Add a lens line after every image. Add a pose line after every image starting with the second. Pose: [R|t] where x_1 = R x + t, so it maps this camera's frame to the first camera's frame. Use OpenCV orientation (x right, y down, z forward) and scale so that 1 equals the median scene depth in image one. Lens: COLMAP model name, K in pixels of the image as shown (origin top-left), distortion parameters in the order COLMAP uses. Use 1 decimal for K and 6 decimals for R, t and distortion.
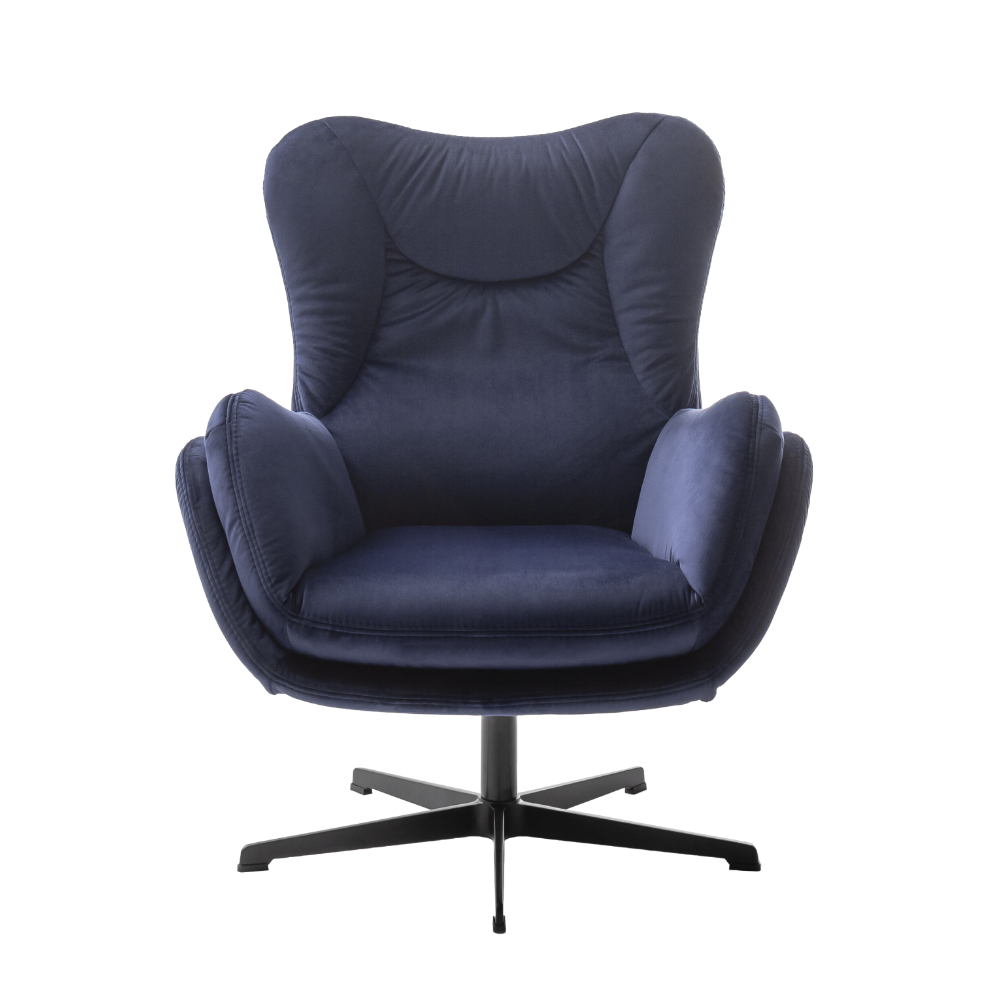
lens RADIAL K [[3347.2, 0, 504.9], [0, 3347.2, 498.4], [0, 0, 1]] dist [0.056167, 0.000000]
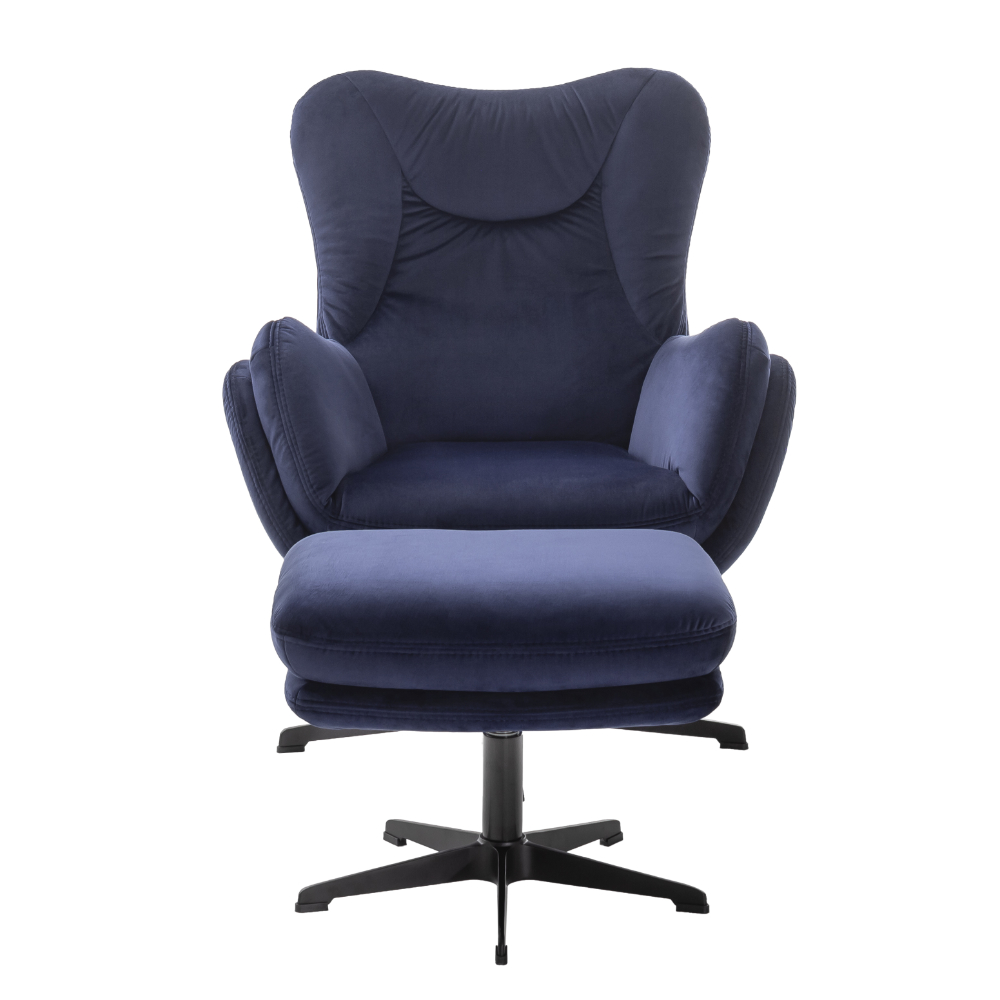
lens RADIAL K [[3347.2, 0, 495.3], [0, 3347.2, 500.7], [0, 0, 1]] dist [0.056167, 0.000000]
pose [[0.999742, -0.002988, 0.022501, -0.030821], [0.002746, 0.999938, 0.010791, 0.015481], [-0.022532, -0.010727, 0.999689, -0.103923]]
